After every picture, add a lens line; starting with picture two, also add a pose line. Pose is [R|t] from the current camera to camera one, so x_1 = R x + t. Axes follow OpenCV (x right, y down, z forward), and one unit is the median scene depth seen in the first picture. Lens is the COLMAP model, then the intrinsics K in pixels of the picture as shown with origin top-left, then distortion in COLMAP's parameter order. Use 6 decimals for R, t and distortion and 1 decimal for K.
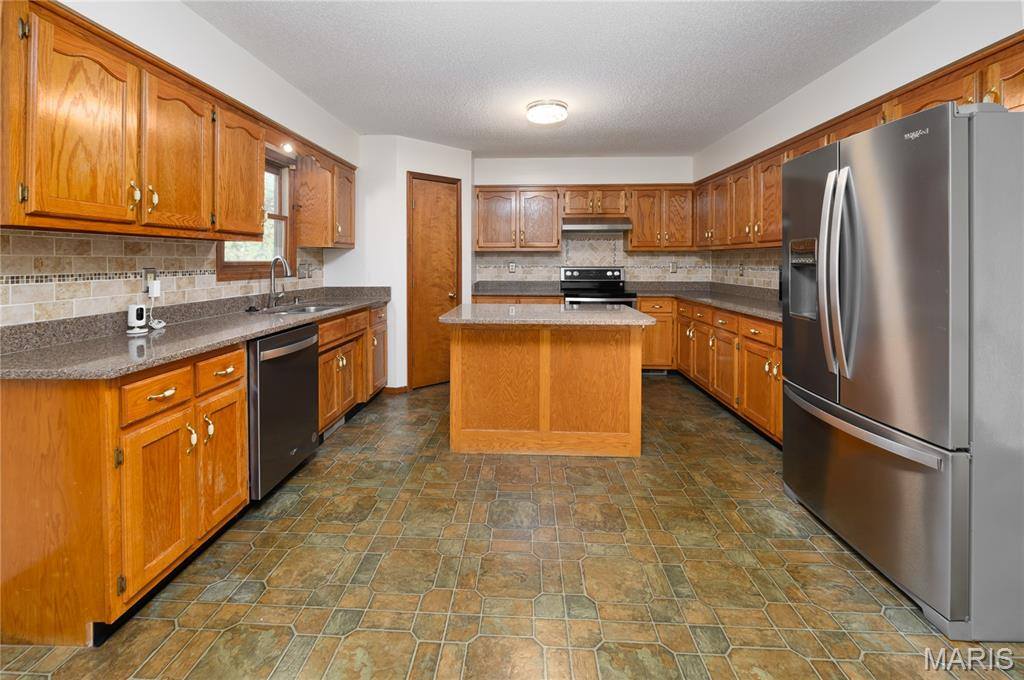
lens RADIAL K [[415.5, 0, 525.5], [0, 415.5, 263.2], [0, 0, 1]] dist [-0.006654, 0.000534]
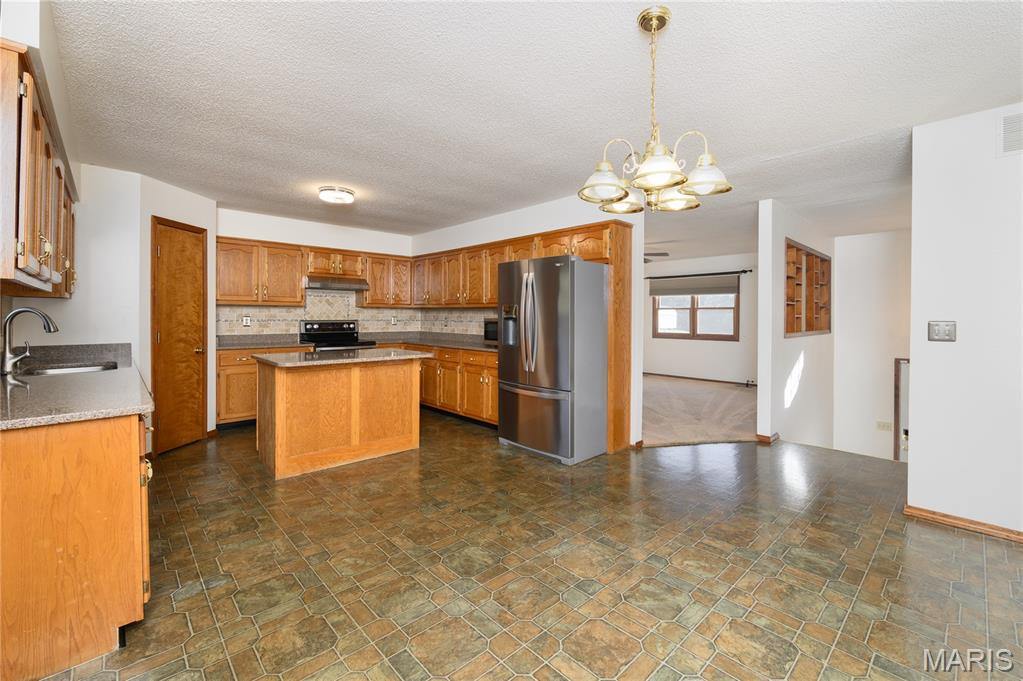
lens RADIAL K [[468.4, 0, 501.1], [0, 468.4, 319.7], [0, 0, 1]] dist [-0.005526, -0.000438]
pose [[0.706884, -0.001708, 0.707328, -0.682818], [-0.005090, 0.999959, 0.007501, -0.007352], [-0.707311, -0.008903, 0.706846, -0.385940]]
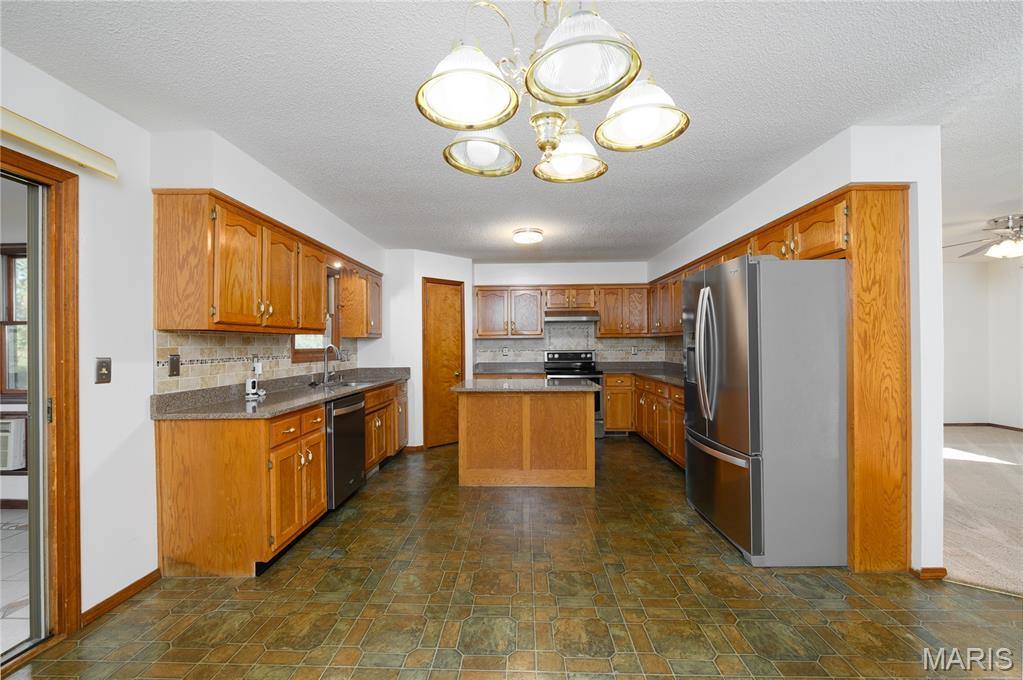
lens RADIAL K [[415.1, 0, 514.9], [0, 415.1, 337.2], [0, 0, 1]] dist [-0.006654, 0.000534]
pose [[0.999712, -0.008544, -0.022448, 0.041710], [0.008060, 0.999736, -0.021540, -0.008701], [0.022626, 0.021352, 0.999516, -0.400560]]
